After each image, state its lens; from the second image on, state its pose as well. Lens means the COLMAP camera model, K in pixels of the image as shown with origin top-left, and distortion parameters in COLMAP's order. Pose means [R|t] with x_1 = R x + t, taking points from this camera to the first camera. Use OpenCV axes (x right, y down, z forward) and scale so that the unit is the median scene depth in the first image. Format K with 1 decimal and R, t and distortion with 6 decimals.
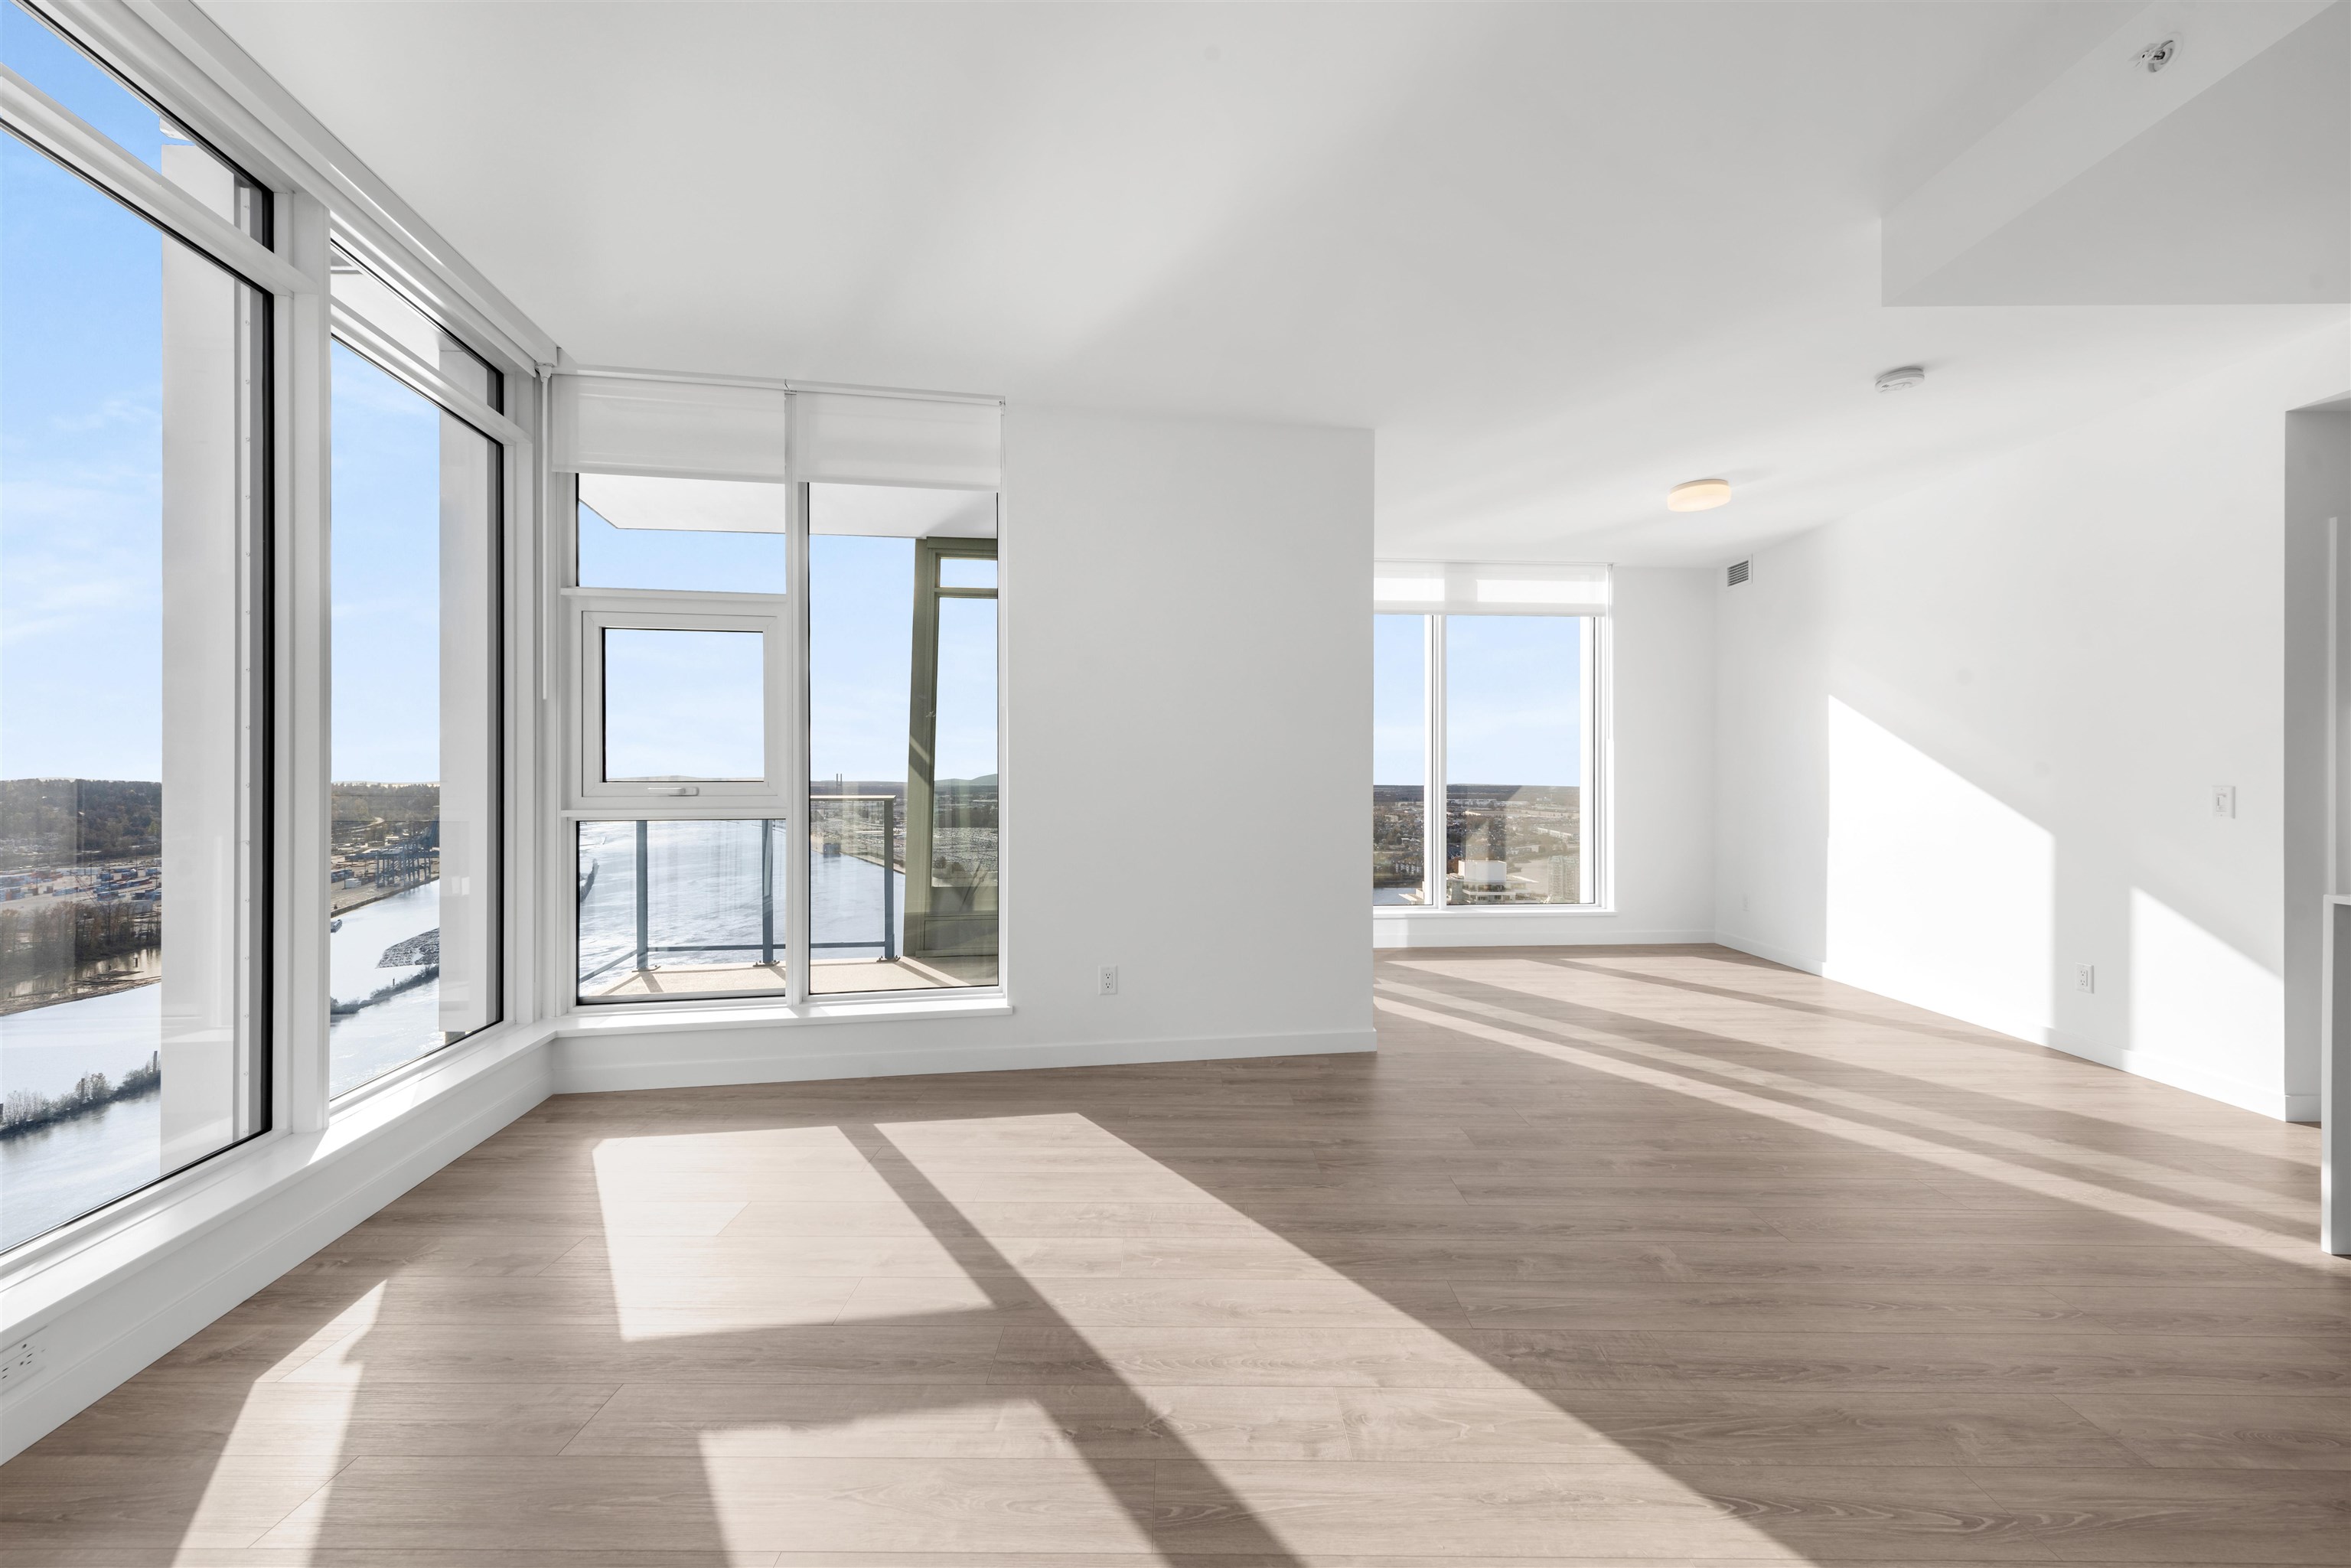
lens RADIAL K [[921.7, 0, 1173.4], [0, 921.7, 790.4], [0, 0, 1]] dist [0.011254, -0.003231]
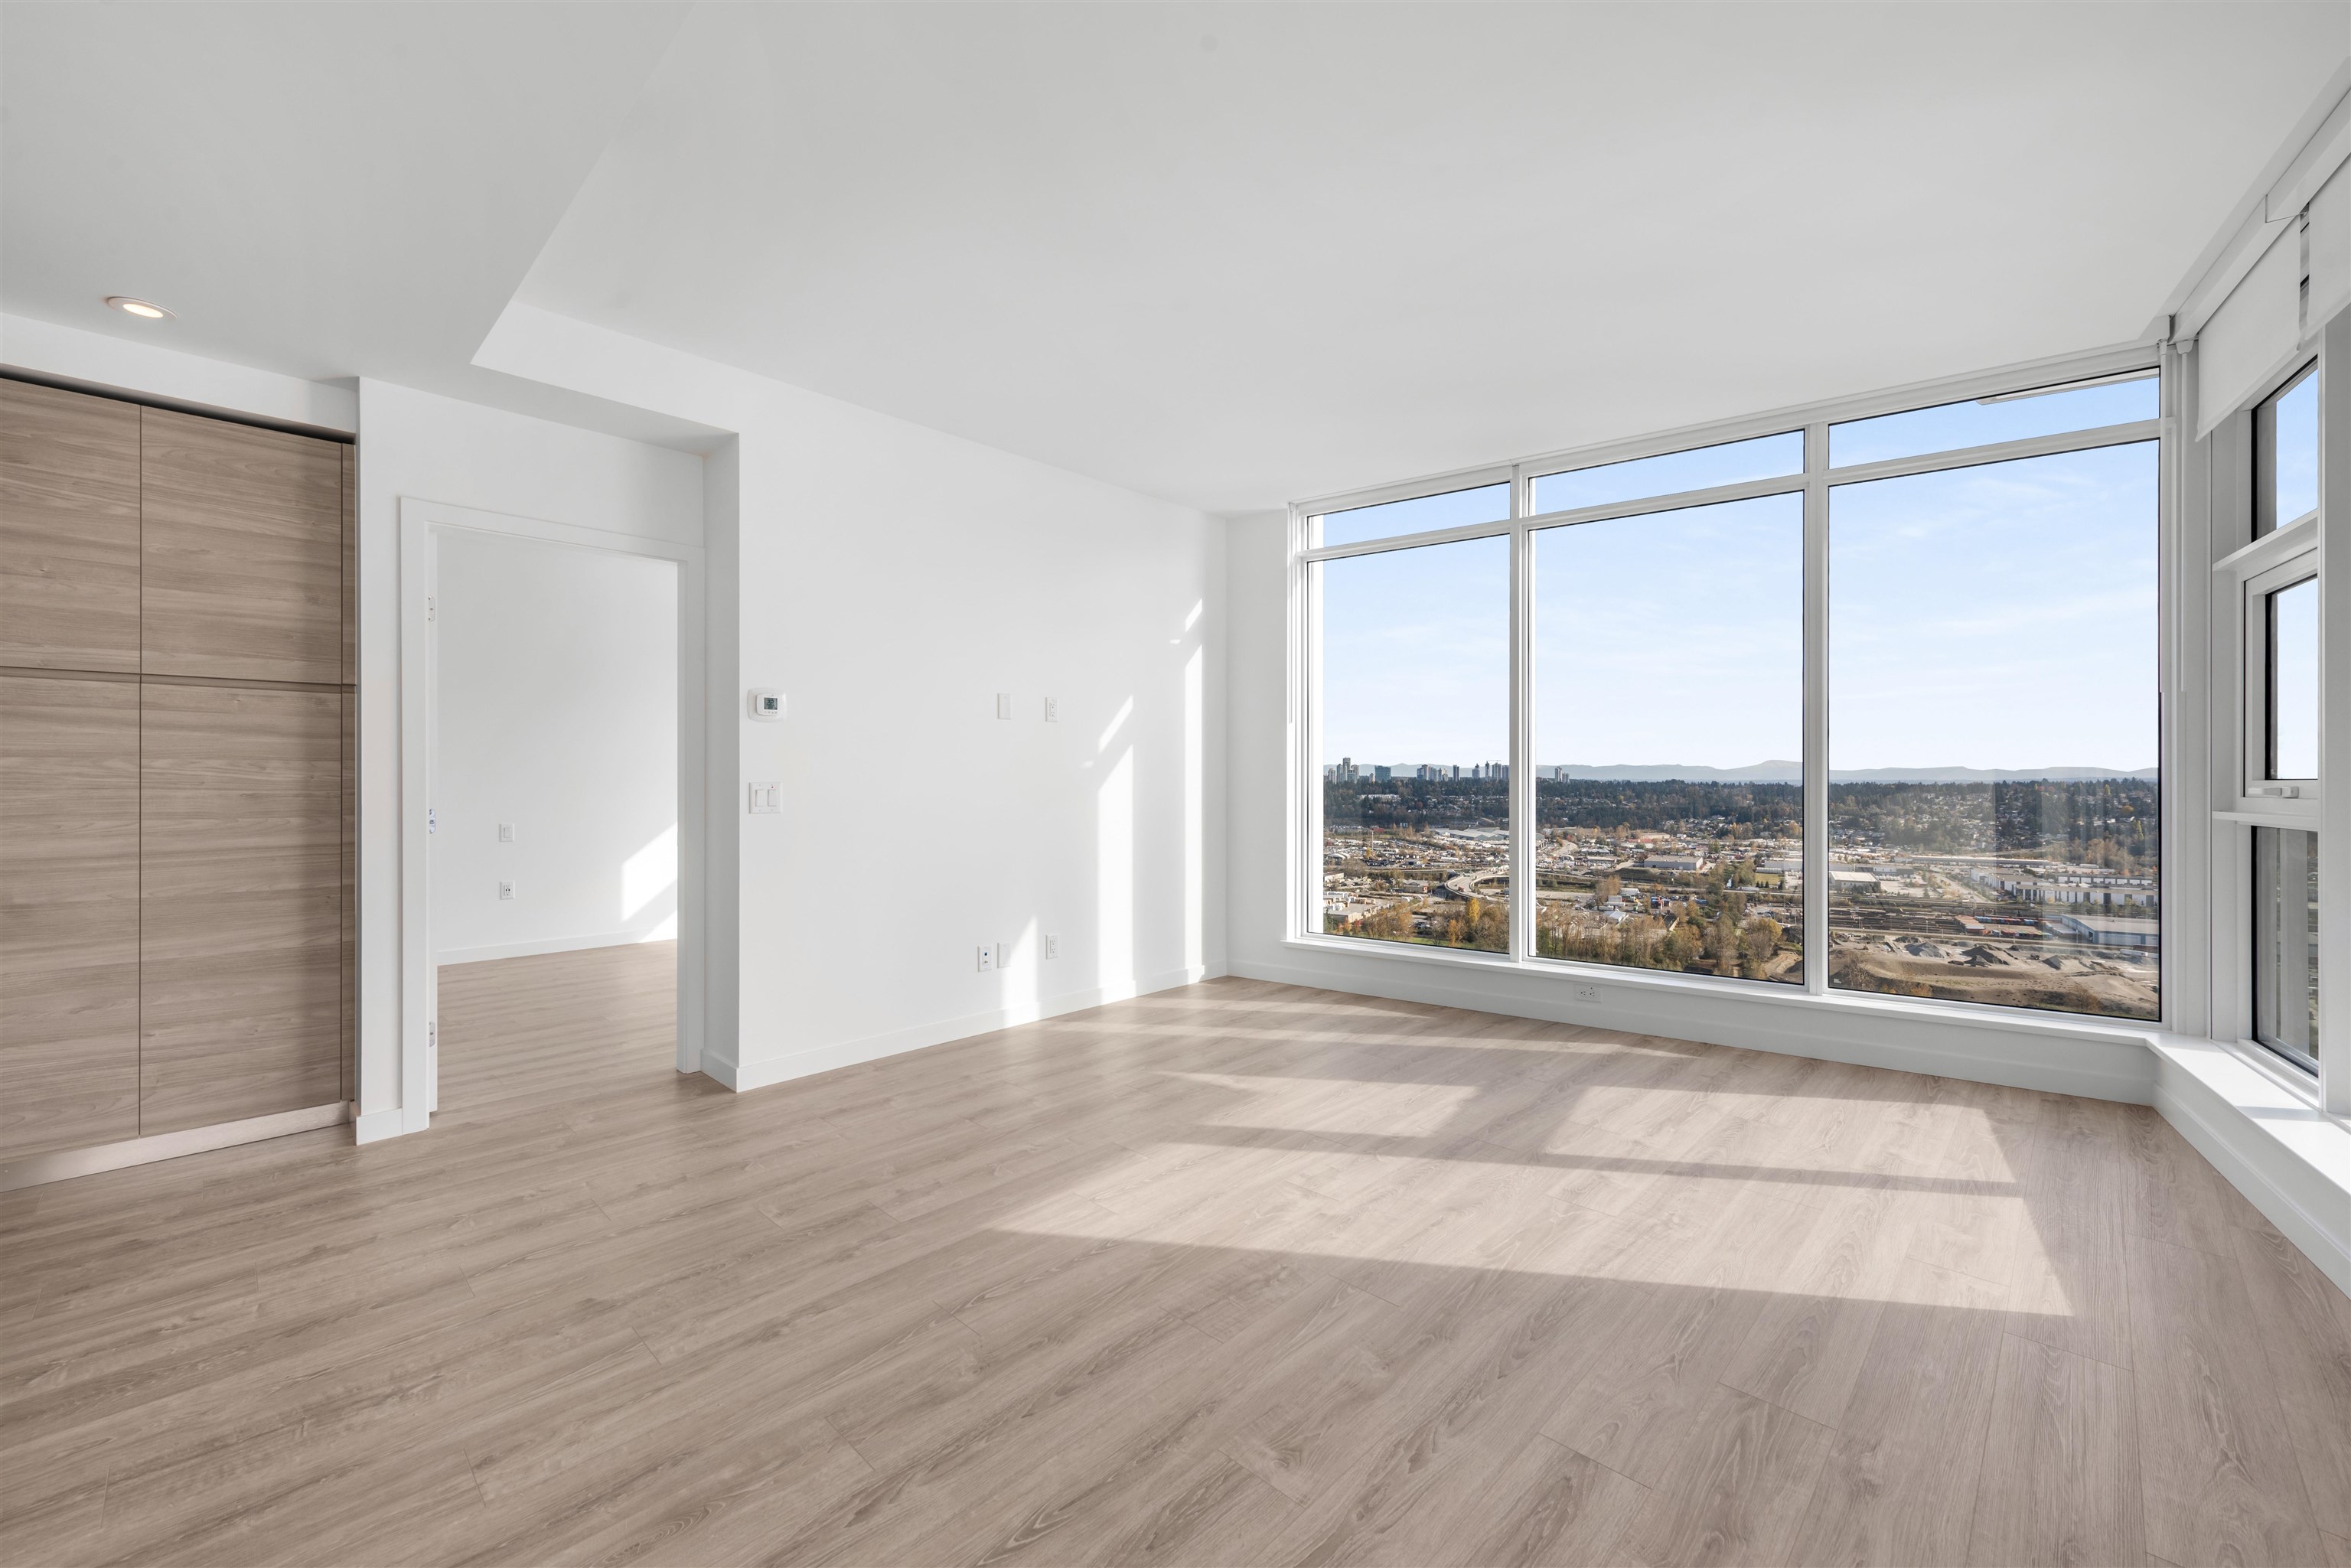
lens RADIAL K [[921.7, 0, 1175.0], [0, 921.7, 790.1], [0, 0, 1]] dist [0.011254, -0.003231]
pose [[-0.696783, 0.006704, -0.717251, 0.898664], [-0.009414, 0.999785, 0.018490, -0.008121], [0.717221, 0.019636, -0.696569, 1.182543]]
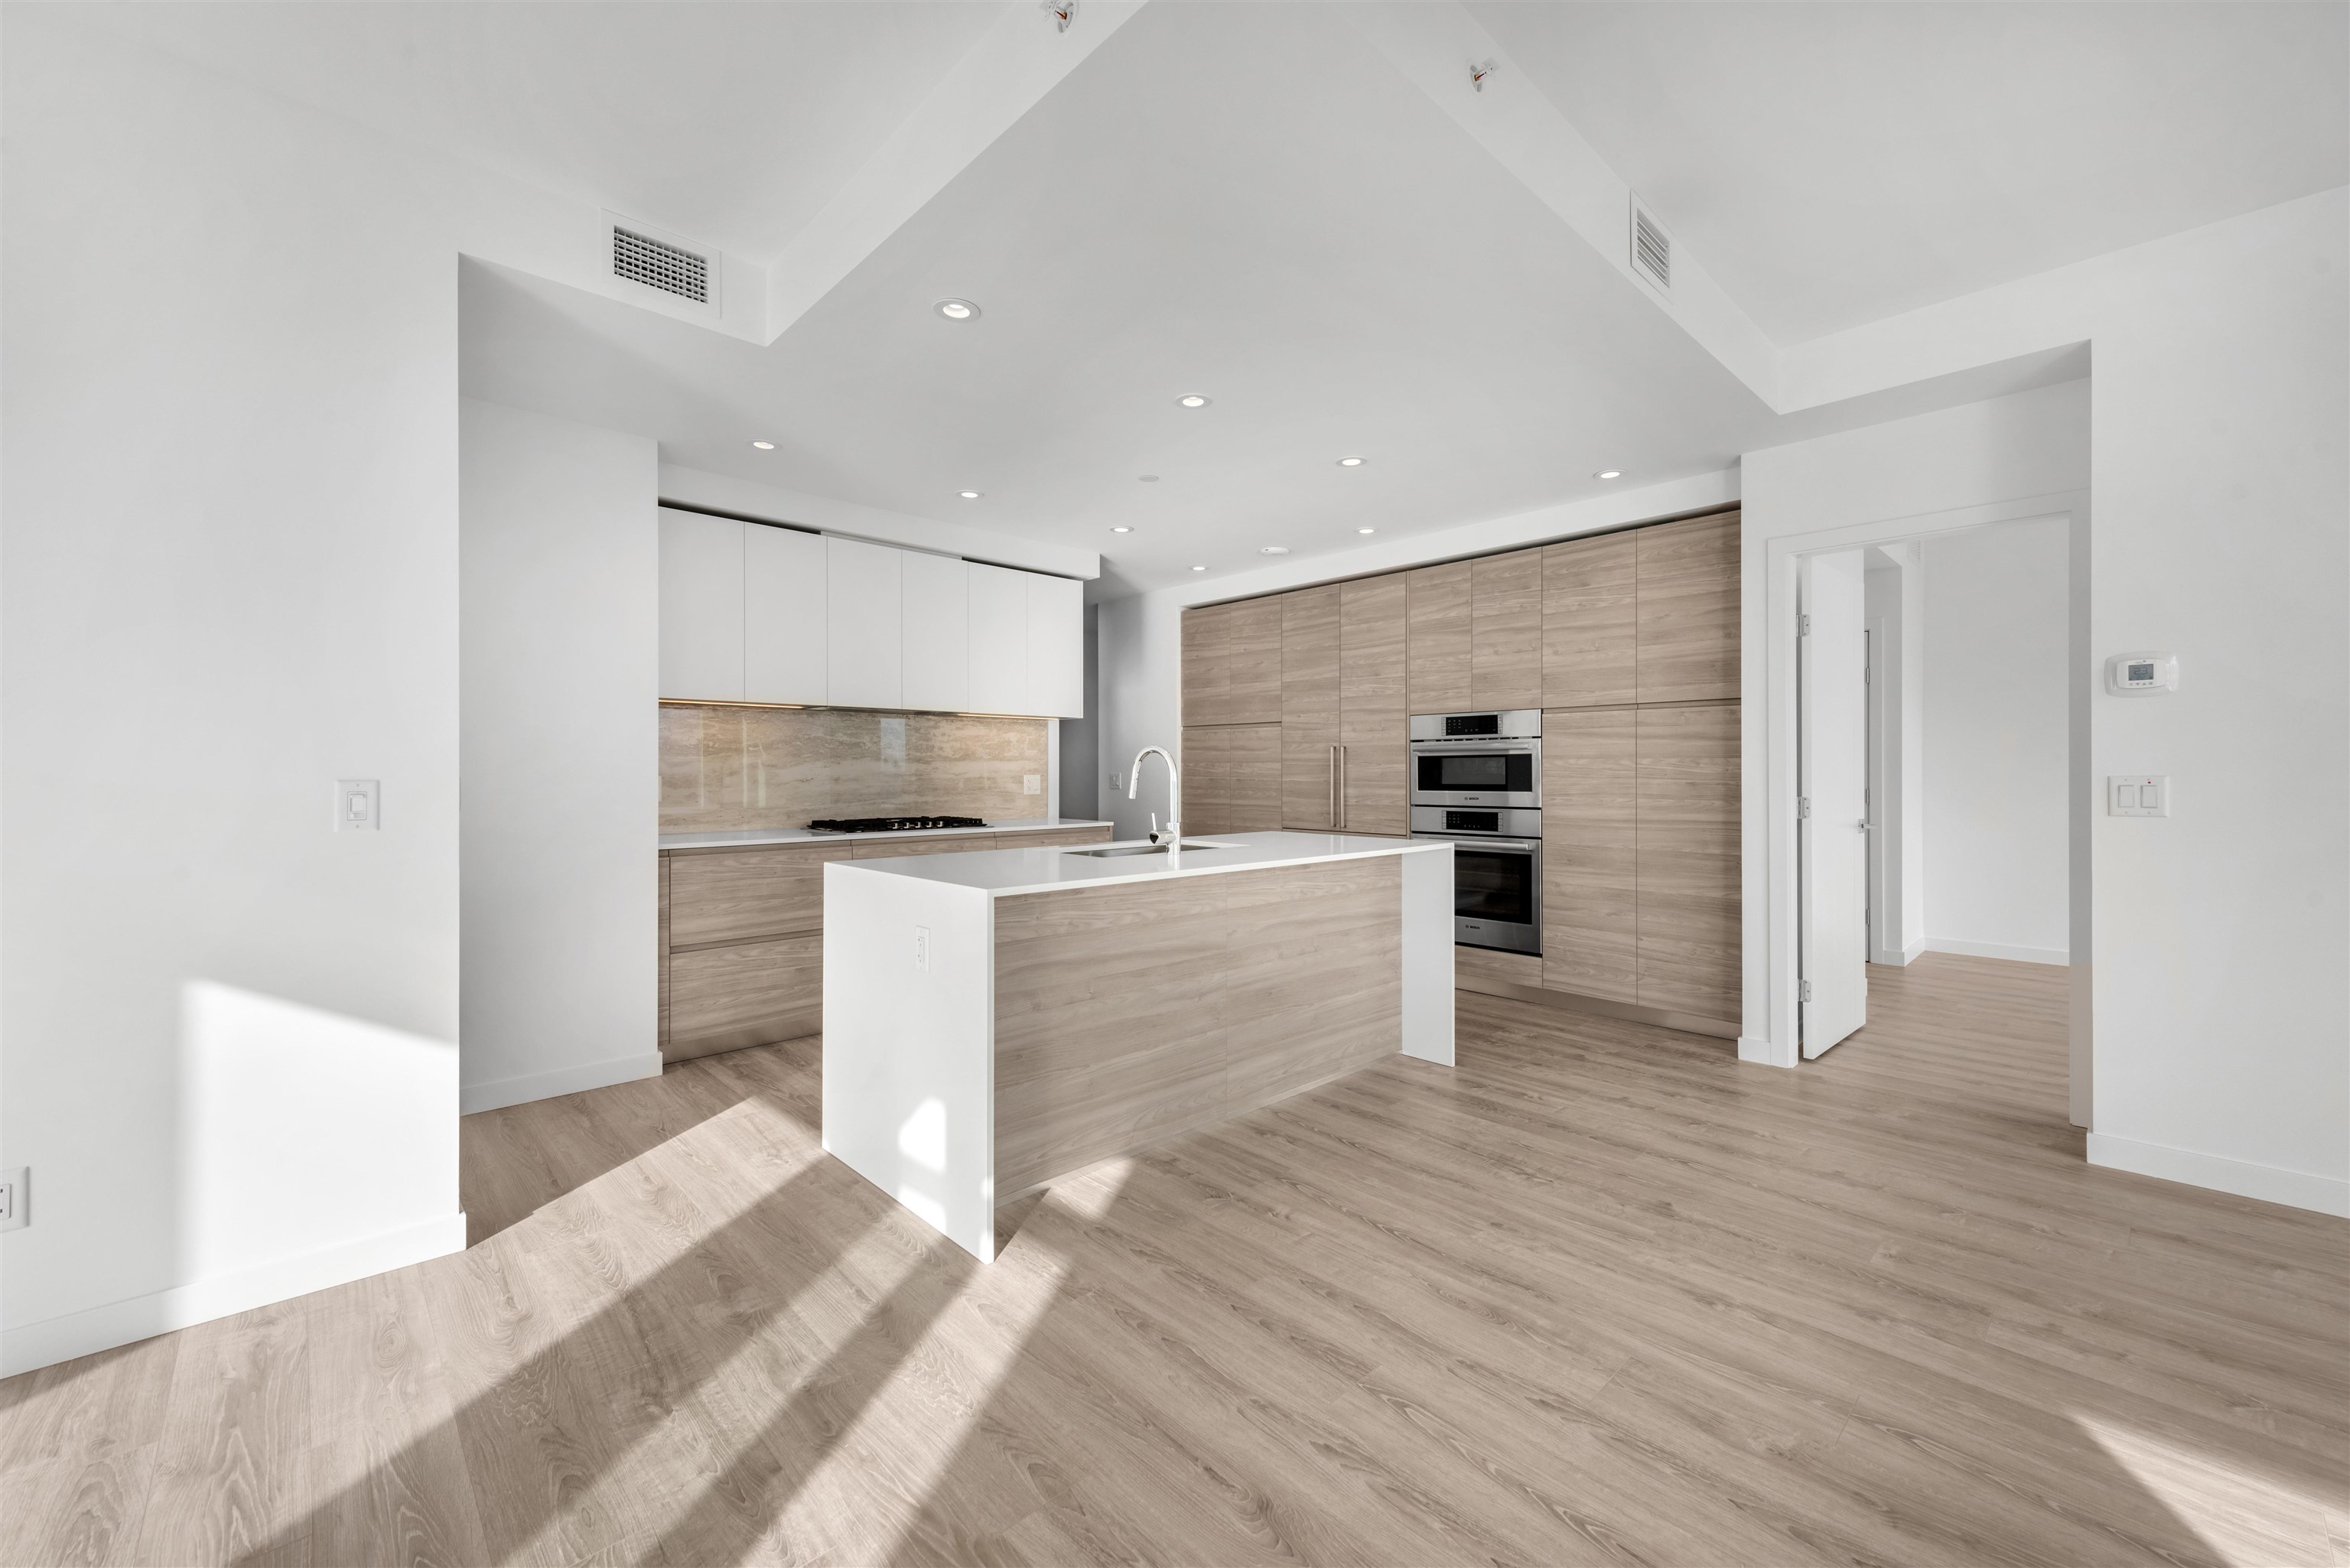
lens RADIAL K [[921.3, 0, 1190.8], [0, 921.3, 777.5], [0, 0, 1]] dist [0.011254, -0.003231]
pose [[-0.696468, -0.004578, 0.717573, 0.356812], [0.009528, 0.999832, 0.015627, -0.012387], [-0.717525, 0.017721, -0.696308, 1.286374]]
